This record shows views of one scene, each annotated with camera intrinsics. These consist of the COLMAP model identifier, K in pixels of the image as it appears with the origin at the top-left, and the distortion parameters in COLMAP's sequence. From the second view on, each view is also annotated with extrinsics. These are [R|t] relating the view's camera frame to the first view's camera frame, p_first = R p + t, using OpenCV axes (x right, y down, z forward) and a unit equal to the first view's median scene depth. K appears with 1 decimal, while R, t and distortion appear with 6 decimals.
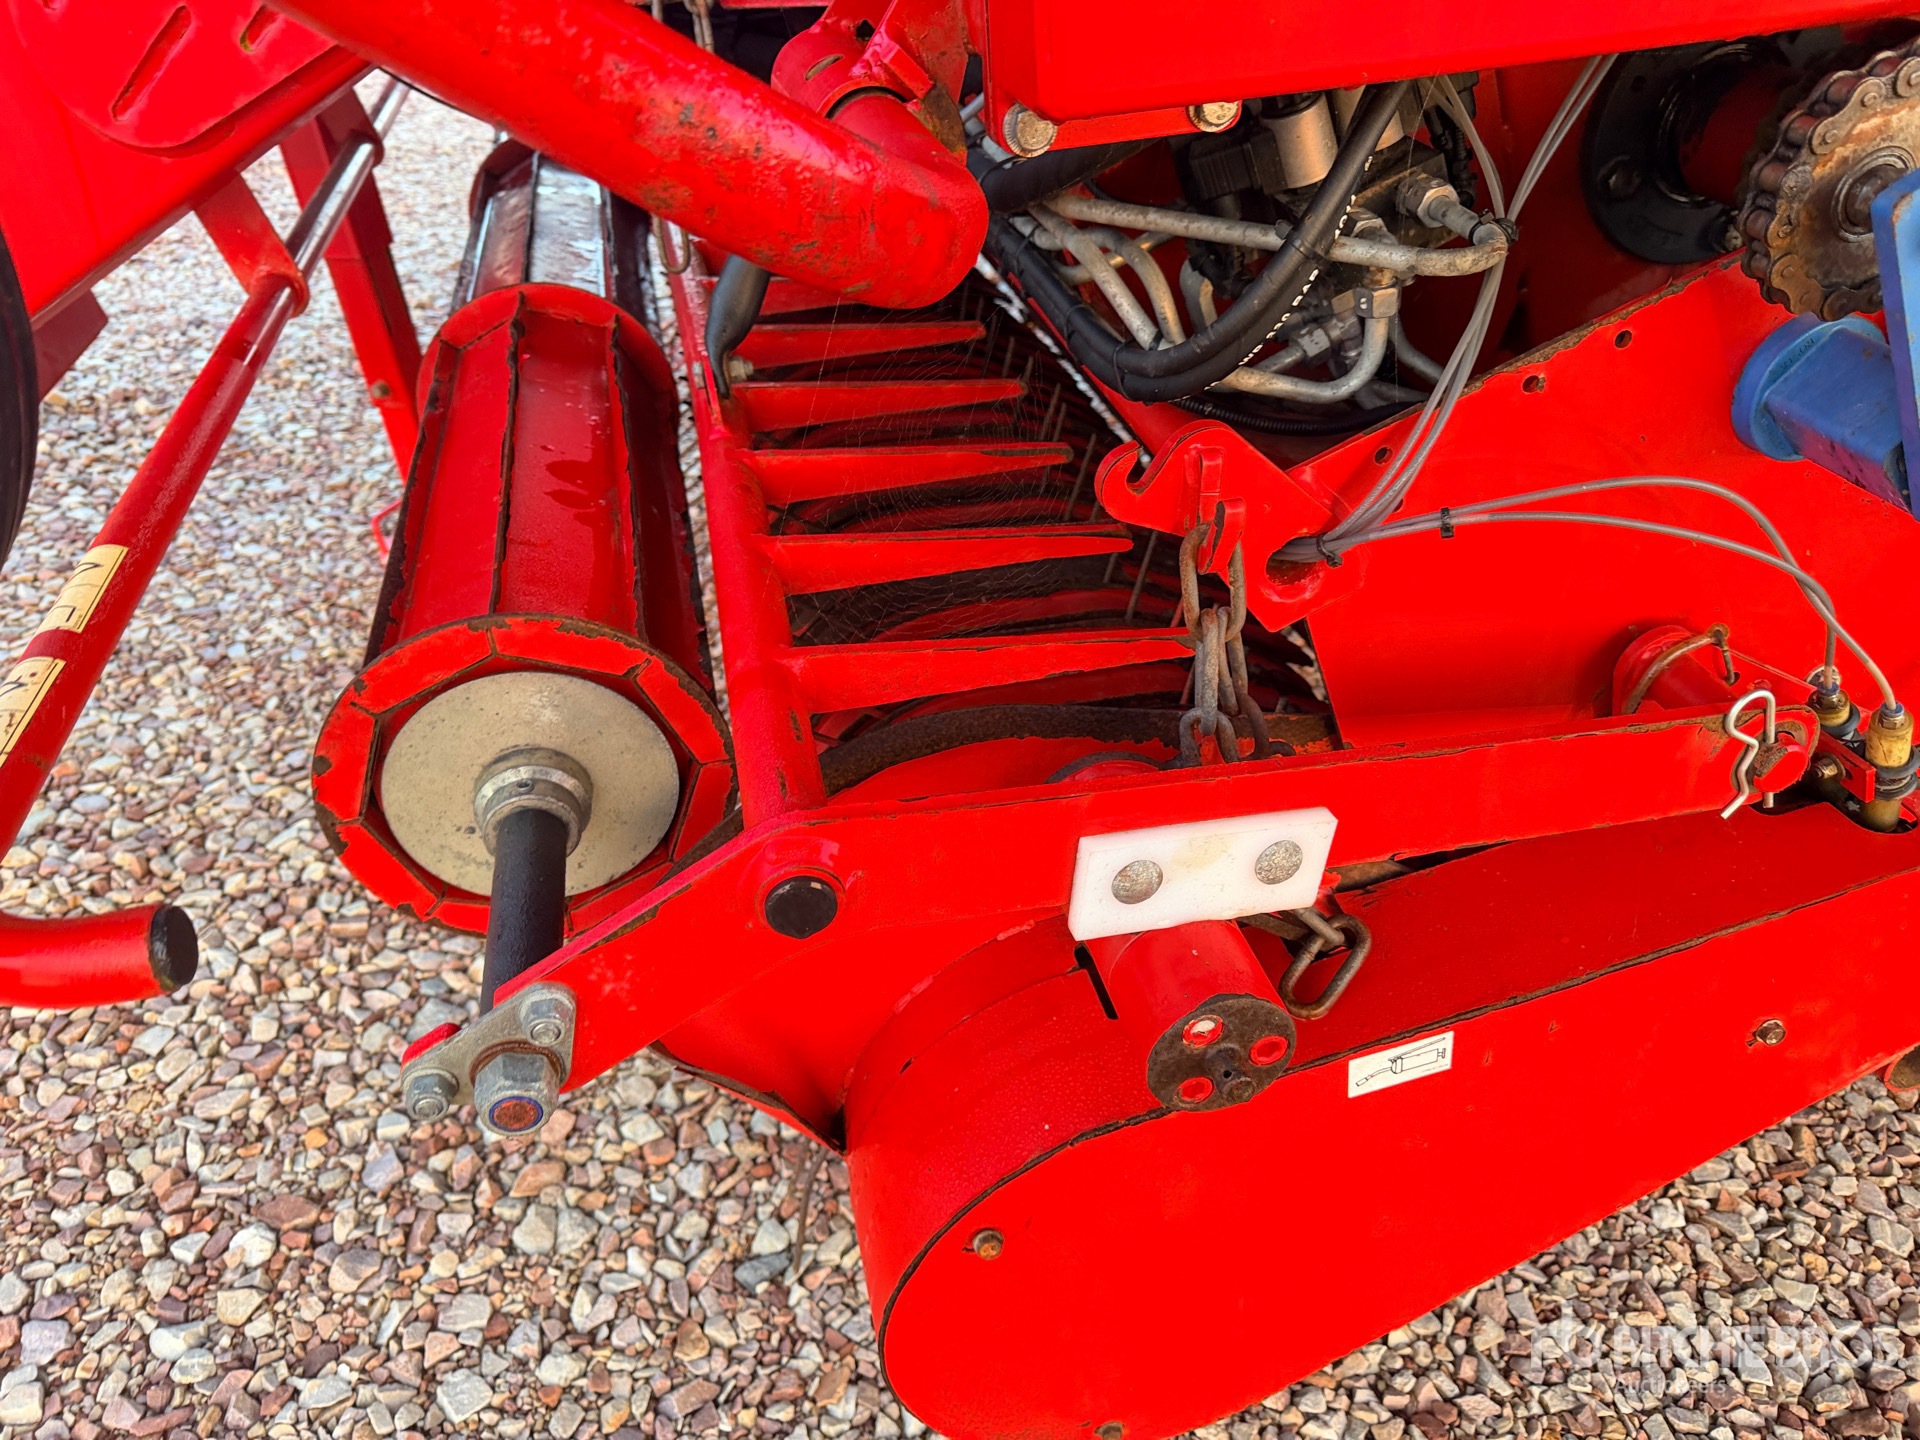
lens RADIAL K [[1345.7, 0, 958.8], [0, 1345.7, 704.3], [0, 0, 1]] dist [0.045114, -0.048279]
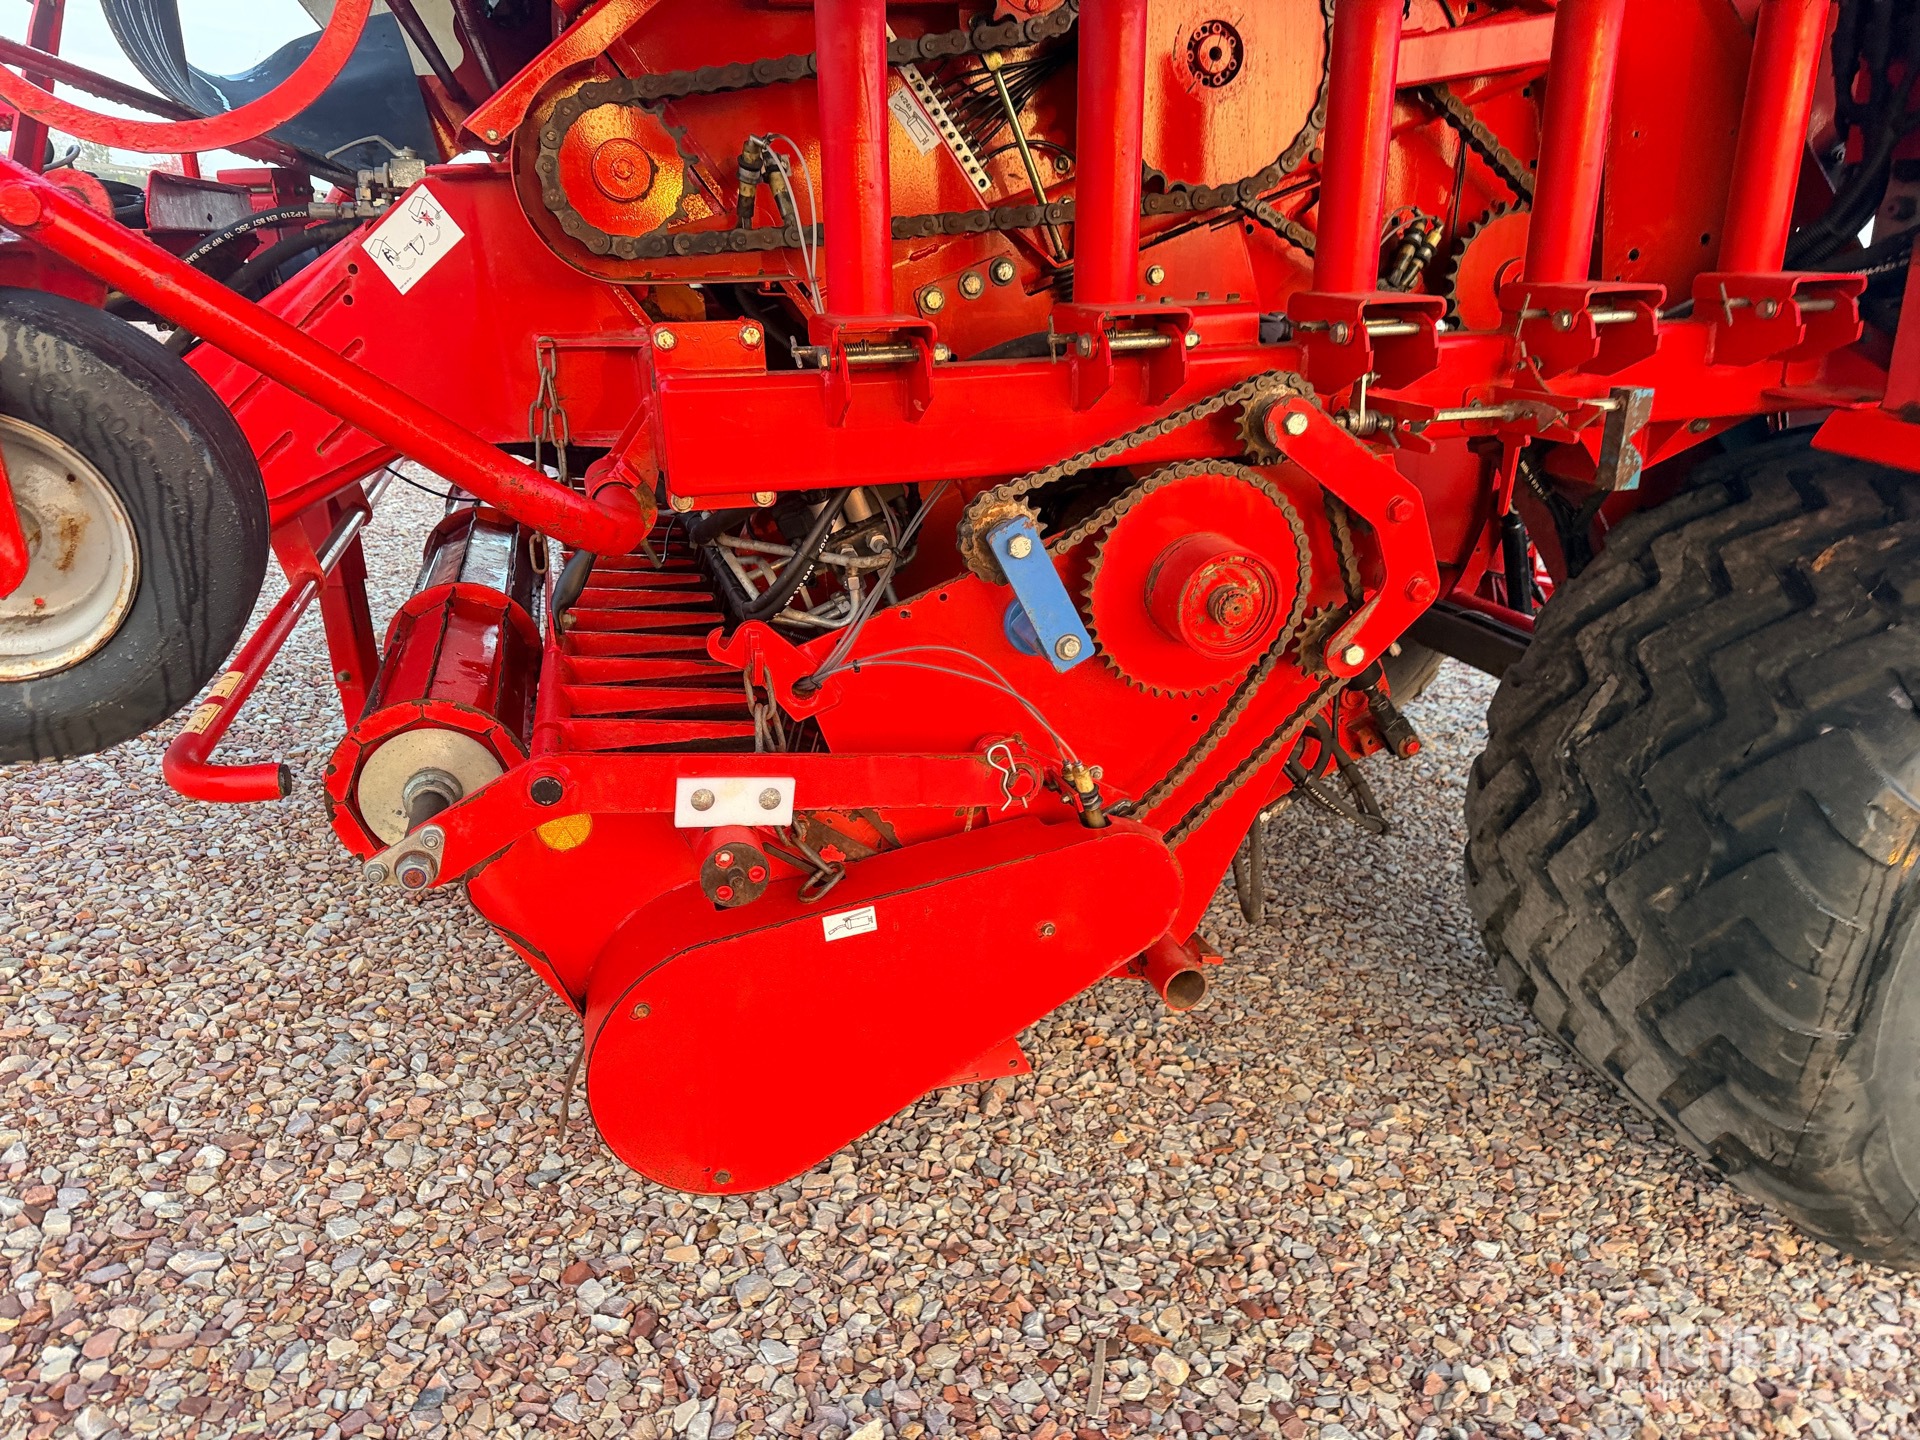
lens RADIAL K [[1345.7, 0, 959.4], [0, 1345.7, 723.5], [0, 0, 1]] dist [0.045114, -0.048279]
pose [[0.997875, 0.028671, 0.058508, 0.224212], [-0.012231, 0.964442, -0.264013, 0.315768], [-0.063997, 0.262736, 0.962743, -0.667933]]
